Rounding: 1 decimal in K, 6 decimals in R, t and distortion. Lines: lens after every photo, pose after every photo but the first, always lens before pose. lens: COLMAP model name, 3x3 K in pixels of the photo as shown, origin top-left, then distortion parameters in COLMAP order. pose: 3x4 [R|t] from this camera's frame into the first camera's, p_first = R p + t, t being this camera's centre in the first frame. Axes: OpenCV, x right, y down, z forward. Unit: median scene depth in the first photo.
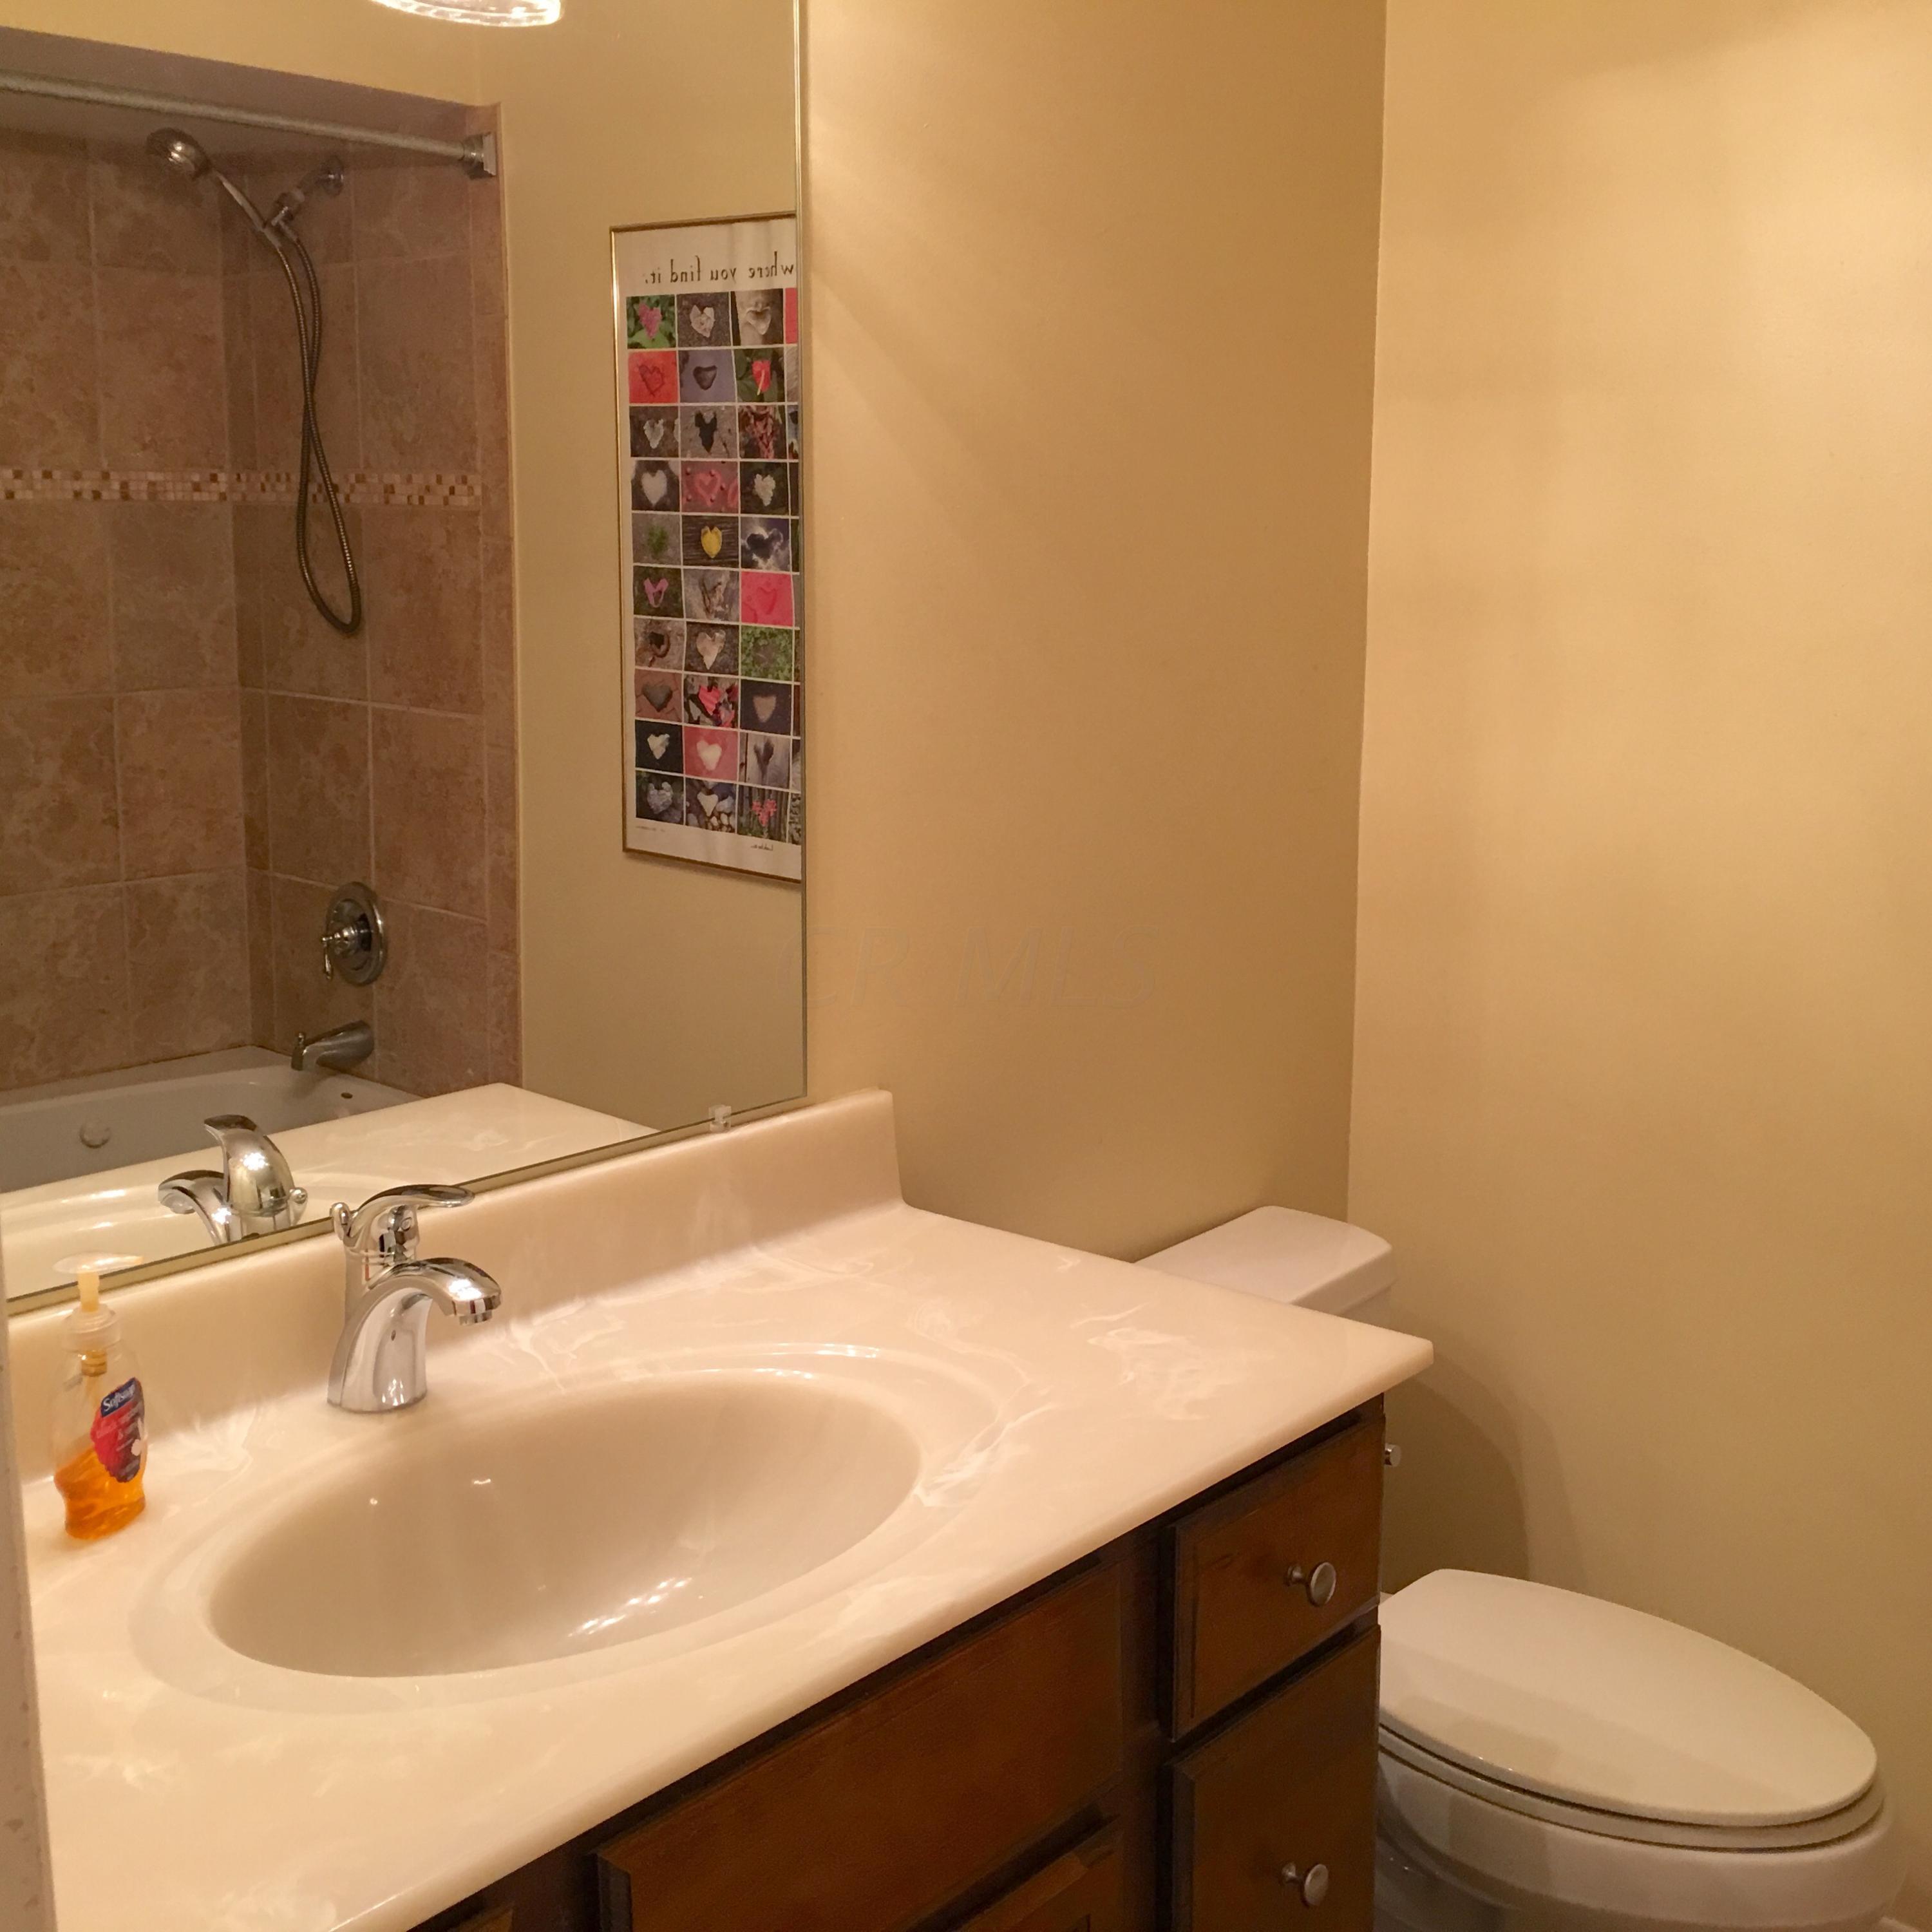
lens RADIAL K [[2203.2, 0, 960.8], [0, 2203.2, 947.1], [0, 0, 1]] dist [0.063606, -0.014331]
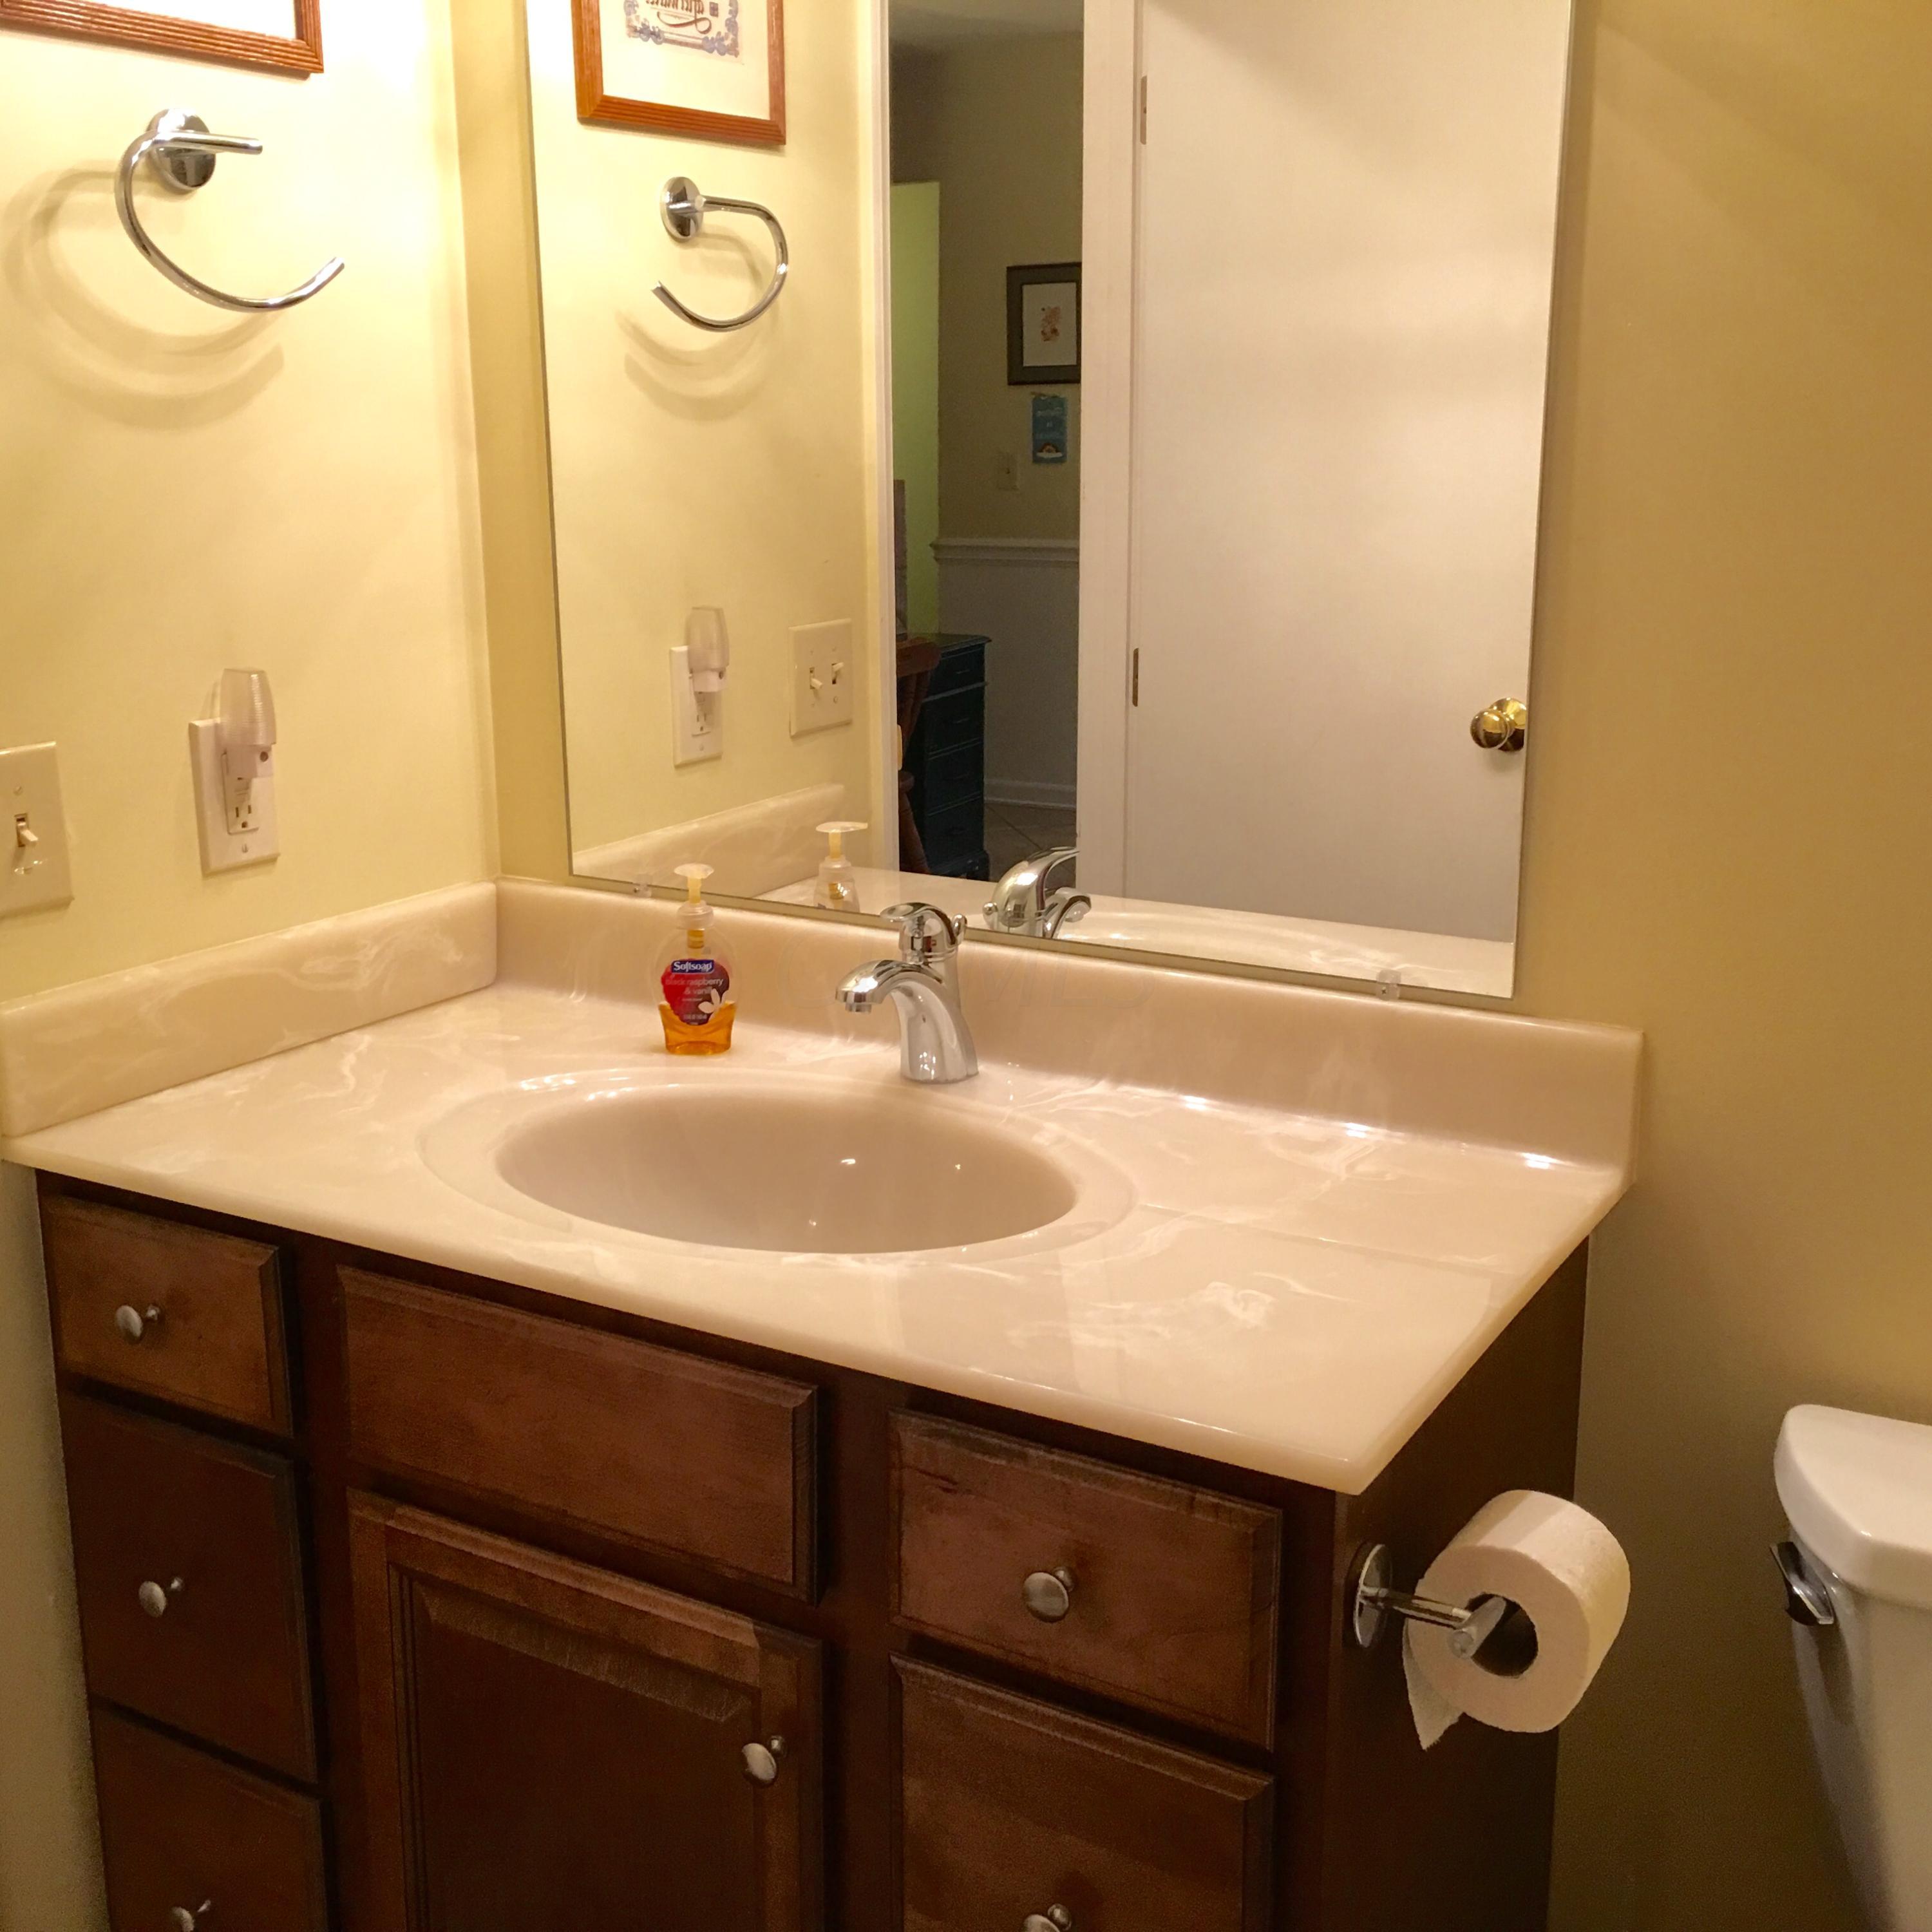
lens RADIAL K [[2203.2, 0, 960.8], [0, 2203.2, 947.1], [0, 0, 1]] dist [0.063606, -0.014331]
pose [[0.137991, 0.219932, -0.965706, 0.844465], [-0.151892, 0.968199, 0.198796, -0.104167], [0.978717, 0.119251, 0.167009, 0.741115]]
